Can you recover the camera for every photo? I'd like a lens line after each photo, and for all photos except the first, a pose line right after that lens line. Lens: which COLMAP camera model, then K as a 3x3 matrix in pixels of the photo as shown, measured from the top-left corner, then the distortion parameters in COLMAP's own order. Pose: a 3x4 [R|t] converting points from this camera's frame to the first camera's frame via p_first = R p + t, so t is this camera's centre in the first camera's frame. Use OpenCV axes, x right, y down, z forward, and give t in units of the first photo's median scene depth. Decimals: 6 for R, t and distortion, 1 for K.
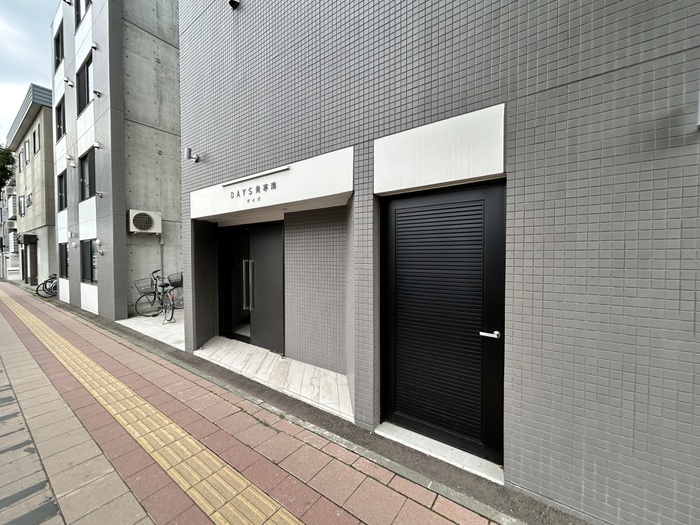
lens RADIAL K [[281.7, 0, 350.0], [0, 281.7, 262.5], [0, 0, 1]] dist [0.000060, 0.000059]
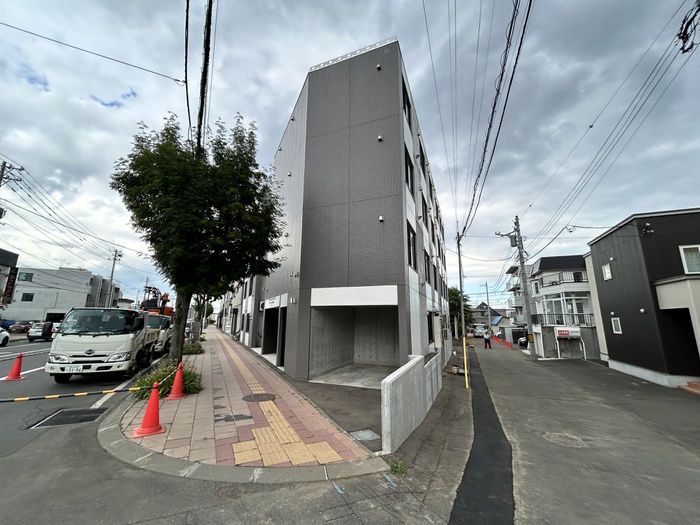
lens RADIAL K [[281.7, 0, 350.0], [0, 281.7, 262.5], [0, 0, 1]] dist [0.000060, 0.000059]
pose [[0.884691, -0.085448, -0.458279, 0.754179], [-0.017514, 0.976271, -0.215841, -0.002207], [0.465848, 0.198979, 0.862202, -0.580728]]
